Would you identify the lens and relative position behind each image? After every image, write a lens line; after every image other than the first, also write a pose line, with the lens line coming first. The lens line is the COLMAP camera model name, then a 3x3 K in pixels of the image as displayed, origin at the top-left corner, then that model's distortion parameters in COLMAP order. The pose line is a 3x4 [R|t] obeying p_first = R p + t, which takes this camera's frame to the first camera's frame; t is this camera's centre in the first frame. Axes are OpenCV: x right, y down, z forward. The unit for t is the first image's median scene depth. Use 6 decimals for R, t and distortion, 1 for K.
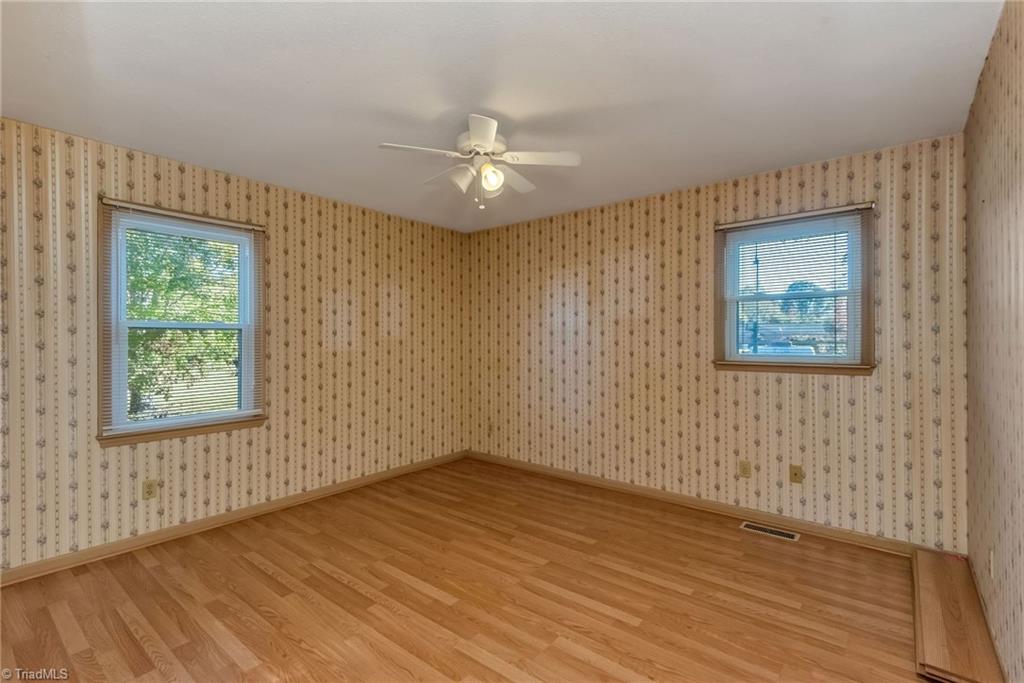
lens RADIAL K [[465.2, 0, 517.3], [0, 465.2, 340.5], [0, 0, 1]] dist [0.004694, -0.001253]
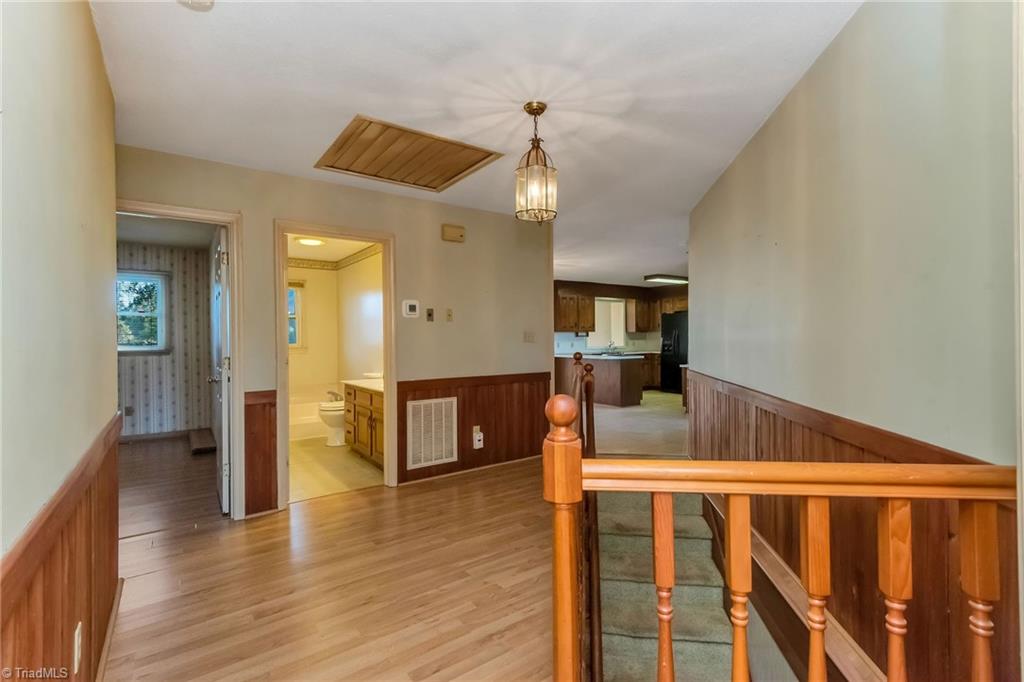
lens RADIAL K [[465.2, 0, 516.6], [0, 465.2, 340.1], [0, 0, 1]] dist [0.004694, -0.001253]
pose [[0.249048, -0.004004, 0.968483, -0.898794], [0.007896, 0.999967, 0.002103, 0.020702], [-0.968459, 0.007123, 0.249071, -1.051542]]
